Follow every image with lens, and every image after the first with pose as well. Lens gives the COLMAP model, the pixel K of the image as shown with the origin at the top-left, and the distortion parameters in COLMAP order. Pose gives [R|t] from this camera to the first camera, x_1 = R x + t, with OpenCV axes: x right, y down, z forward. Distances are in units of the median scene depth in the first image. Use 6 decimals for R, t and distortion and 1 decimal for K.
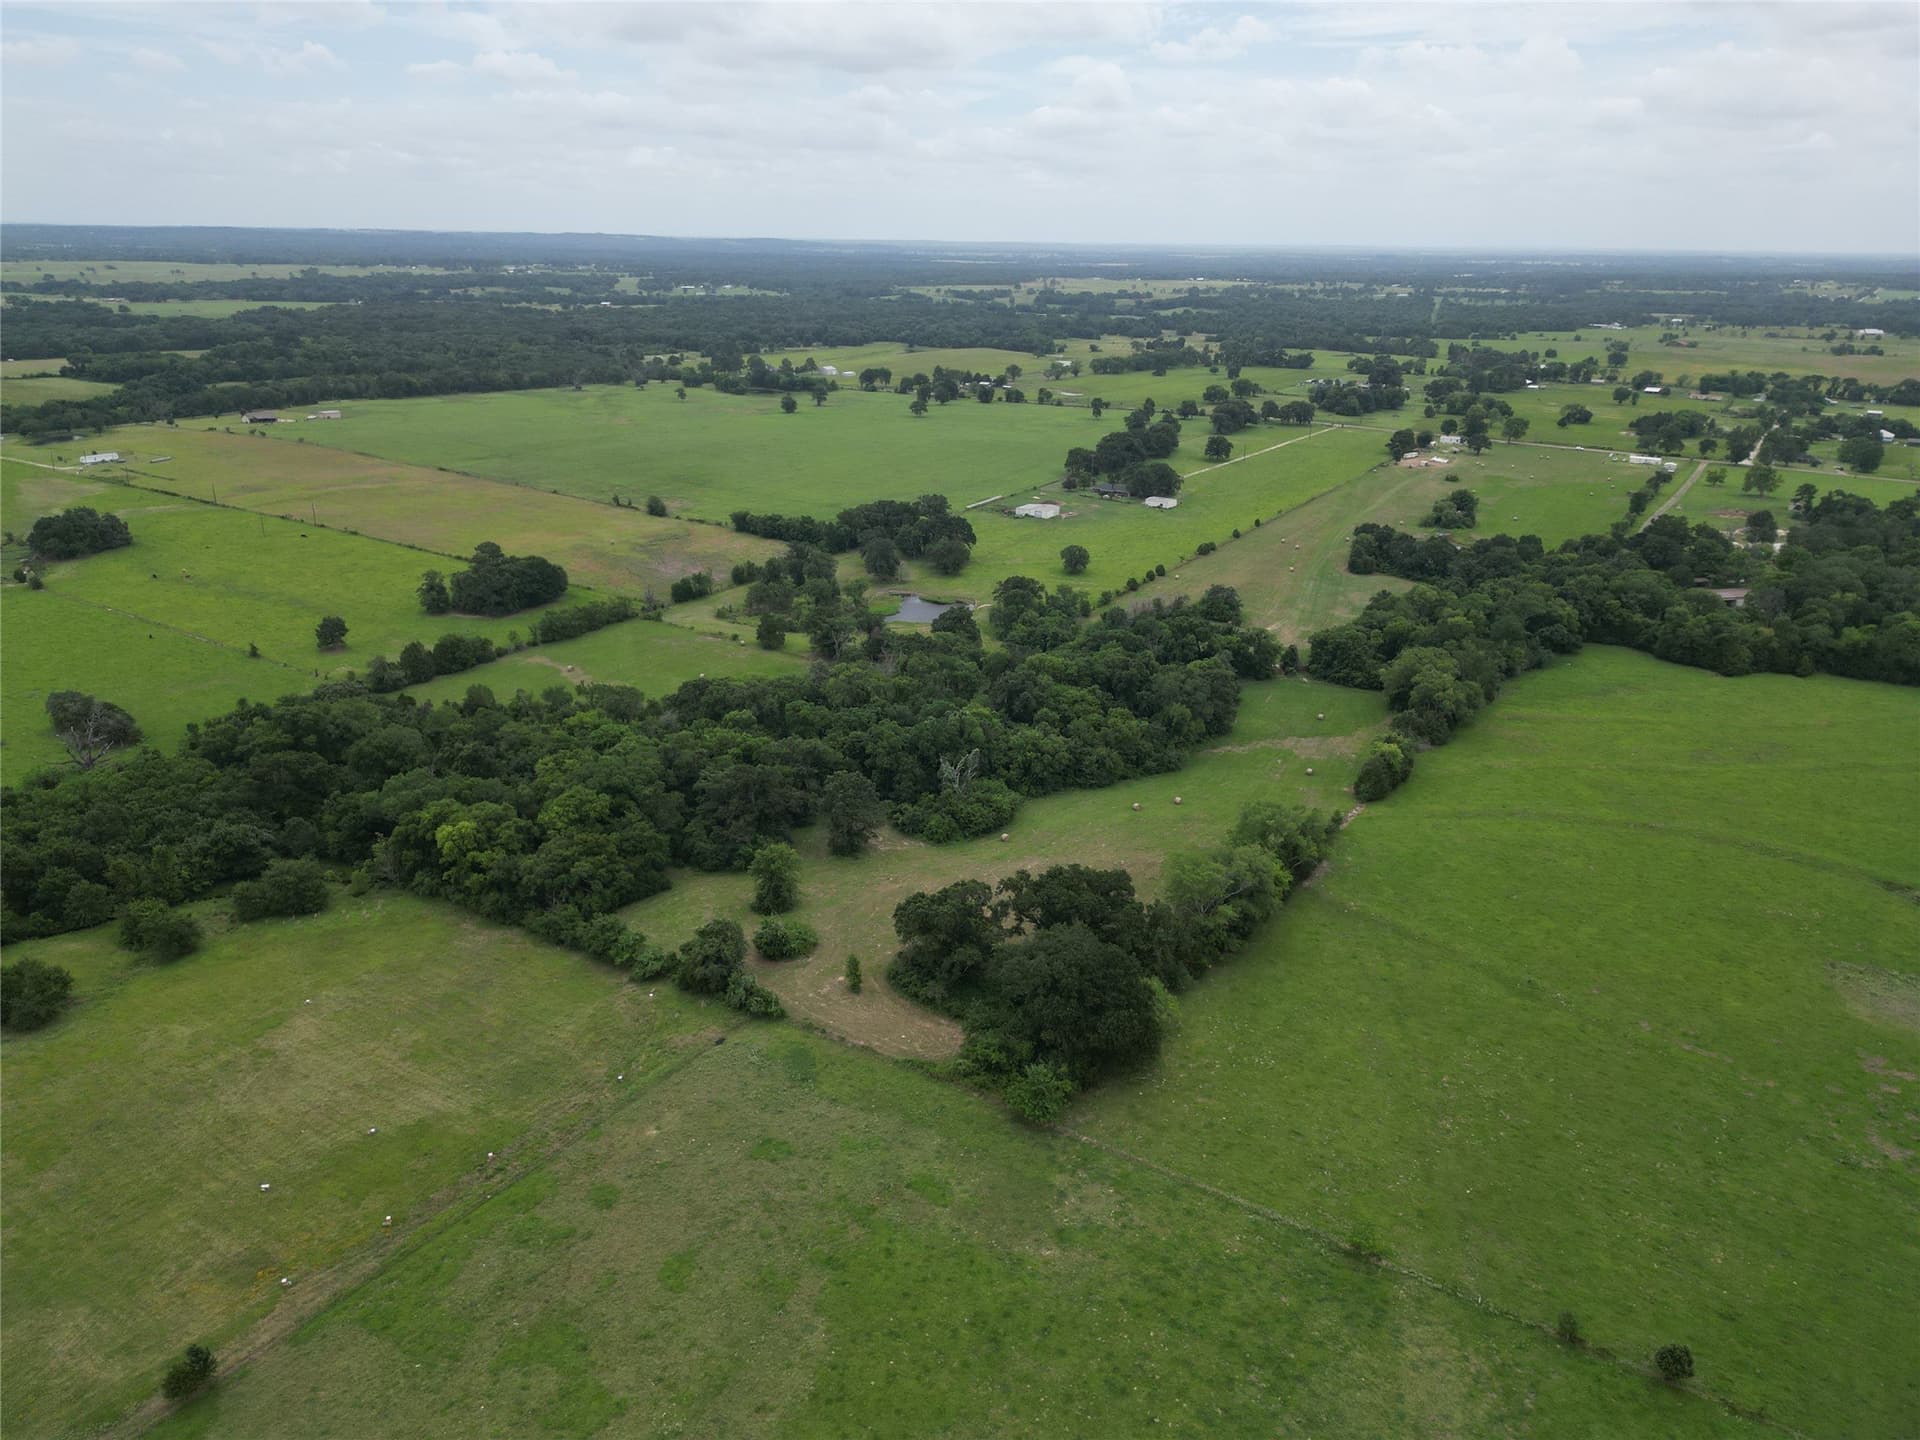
lens RADIAL K [[1338.6, 0, 956.0], [0, 1338.6, 724.3], [0, 0, 1]] dist [0.076004, -0.073950]
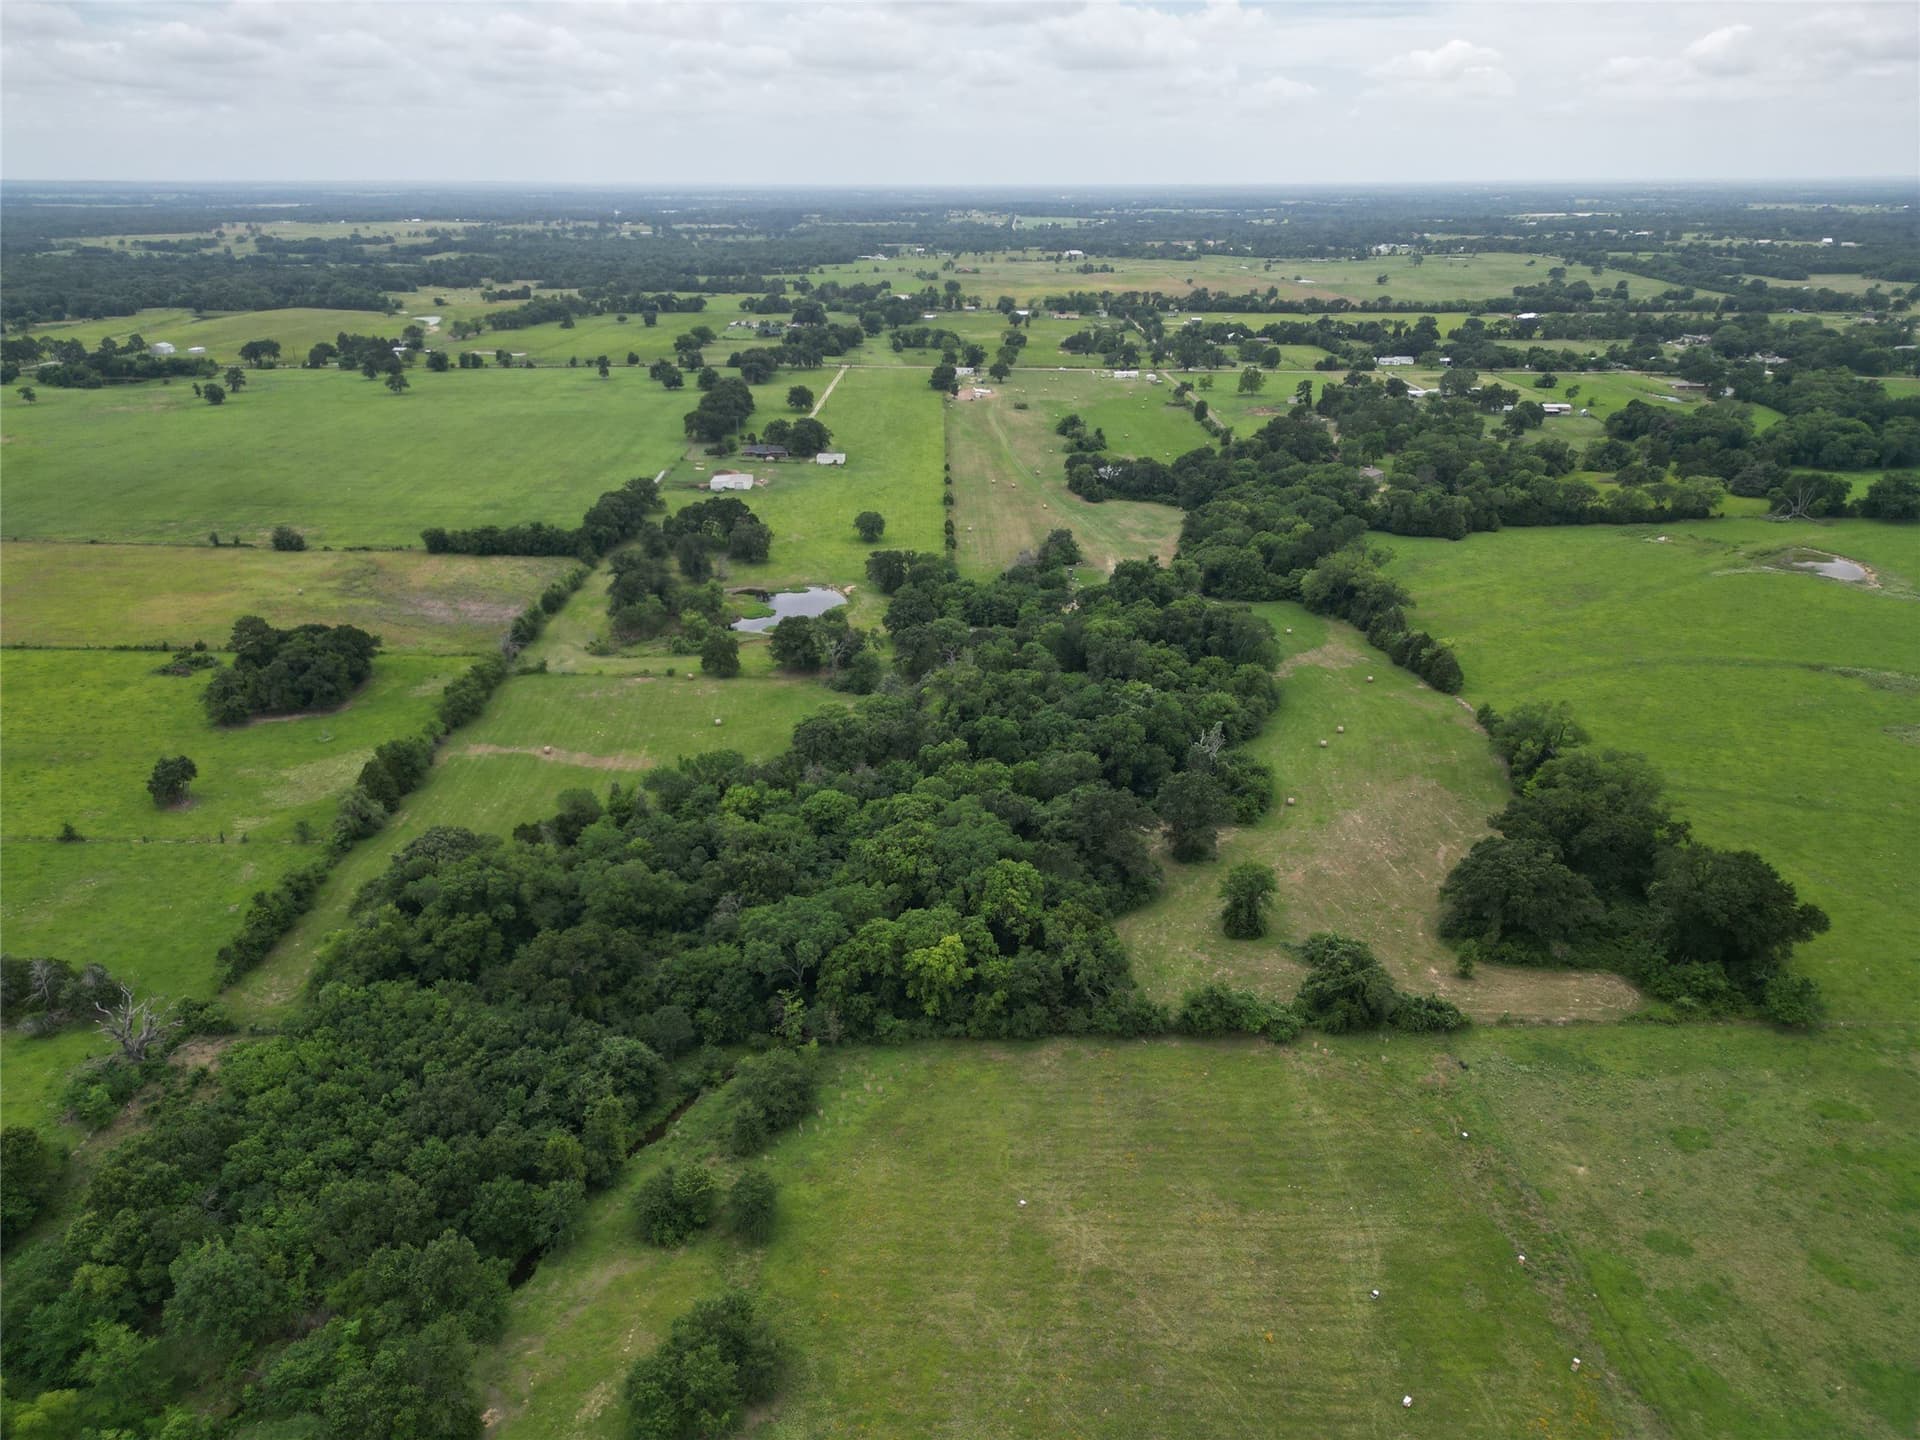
lens RADIAL K [[1334.7, 0, 956.1], [0, 1334.7, 729.6], [0, 0, 1]] dist [0.071428, -0.062699]
pose [[0.838015, -0.222165, 0.498372, -0.433979], [0.199312, 0.974878, 0.099439, -0.076400], [-0.507943, 0.016000, 0.861242, 0.179866]]
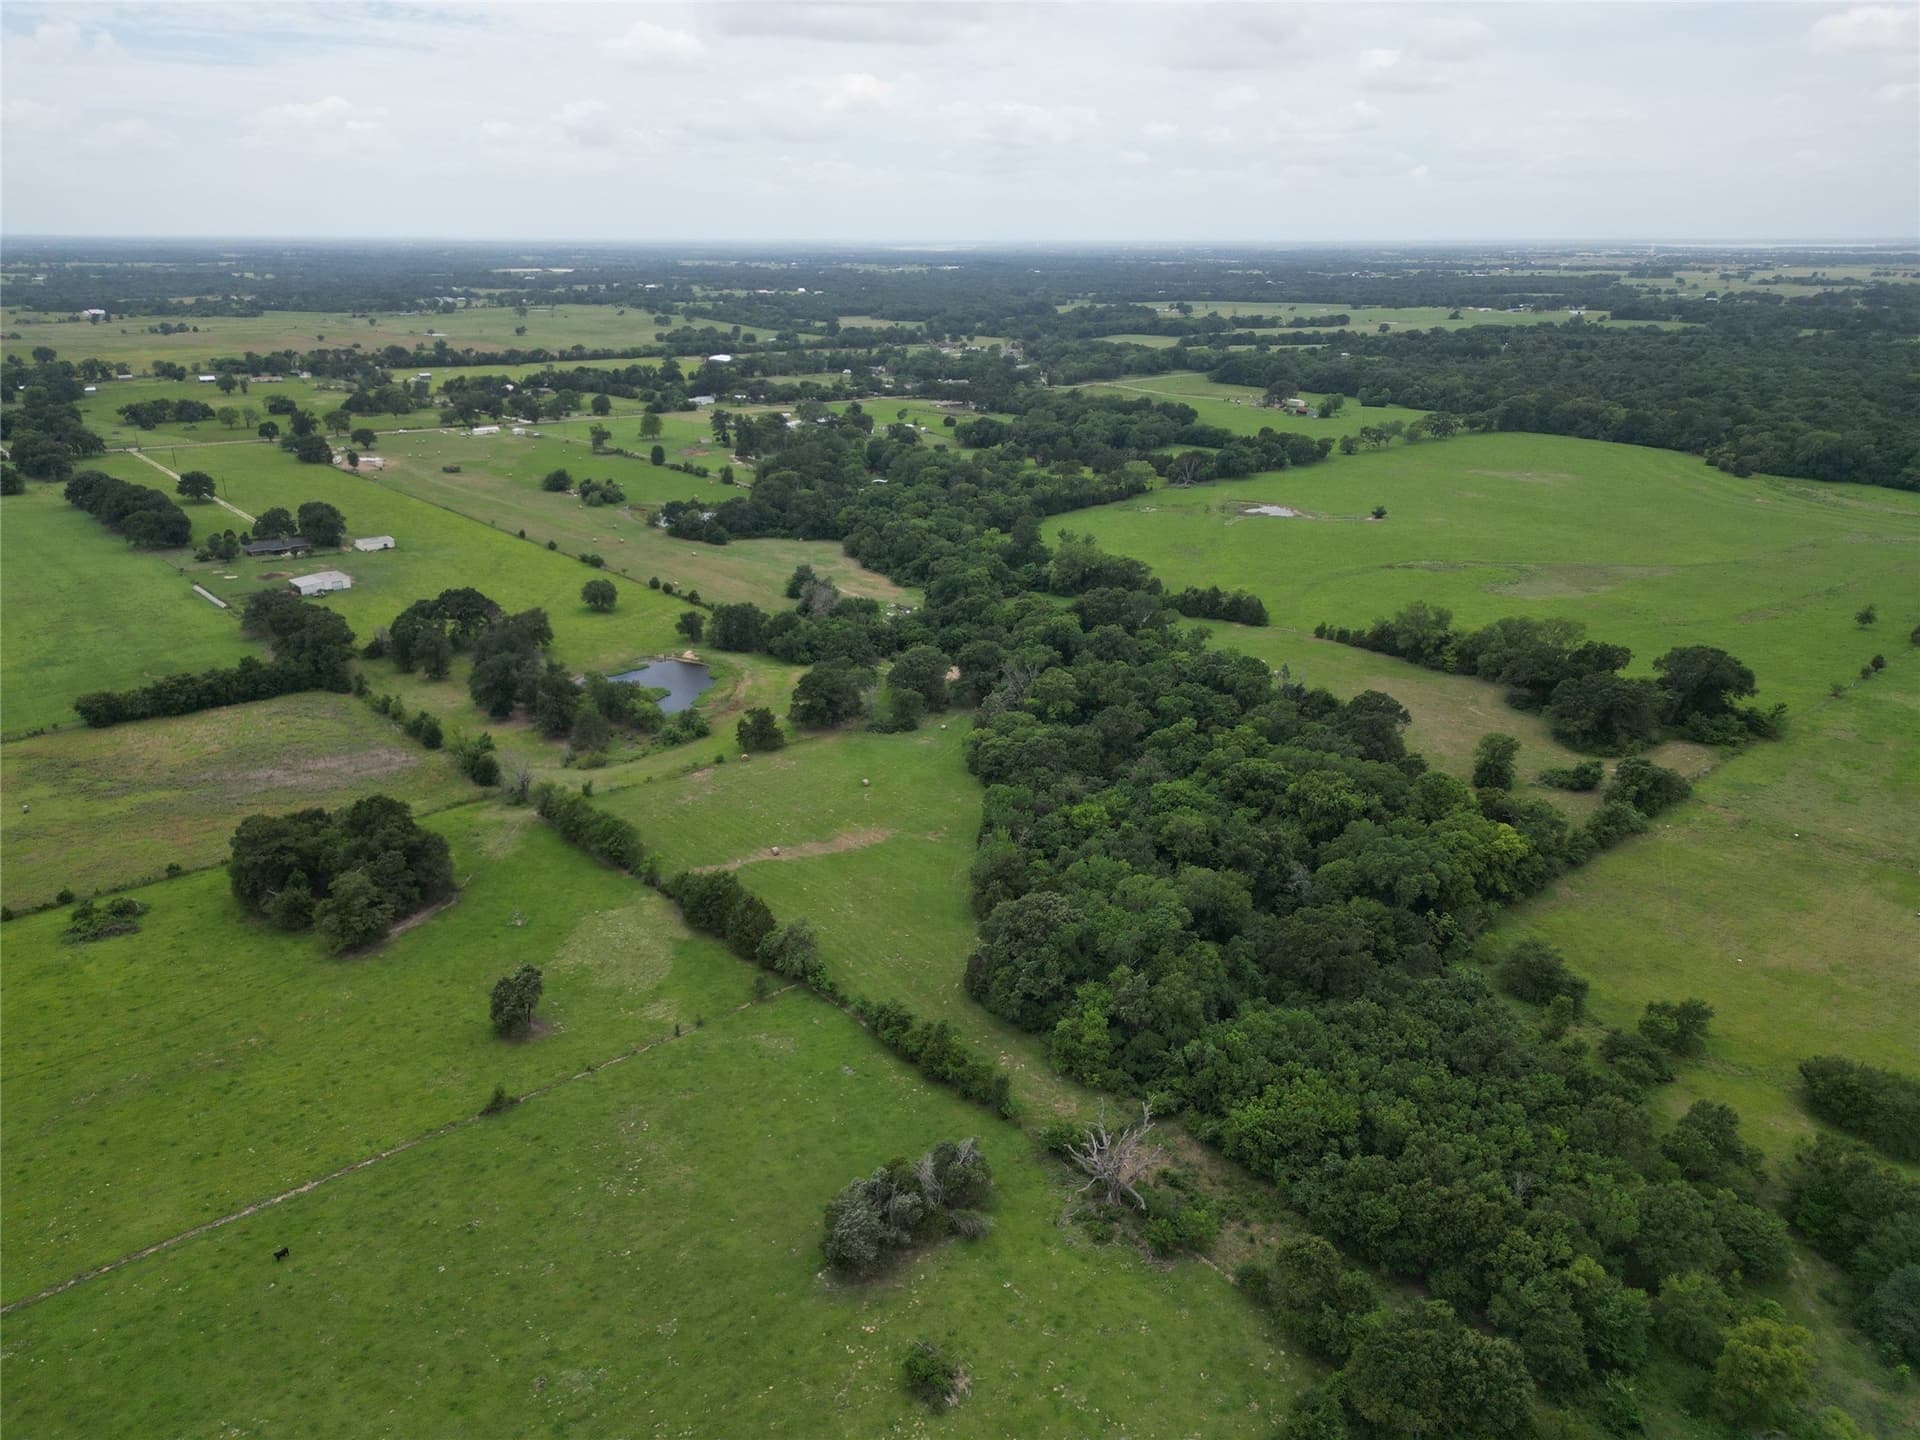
lens RADIAL K [[1318.8, 0, 955.0], [0, 1318.8, 770.4], [0, 0, 1]] dist [0.056496, -0.043754]
pose [[0.261775, -0.374377, 0.889559, -0.787491], [0.330064, 0.900852, 0.282000, -0.223133], [-0.906935, 0.219791, 0.359389, 0.596223]]
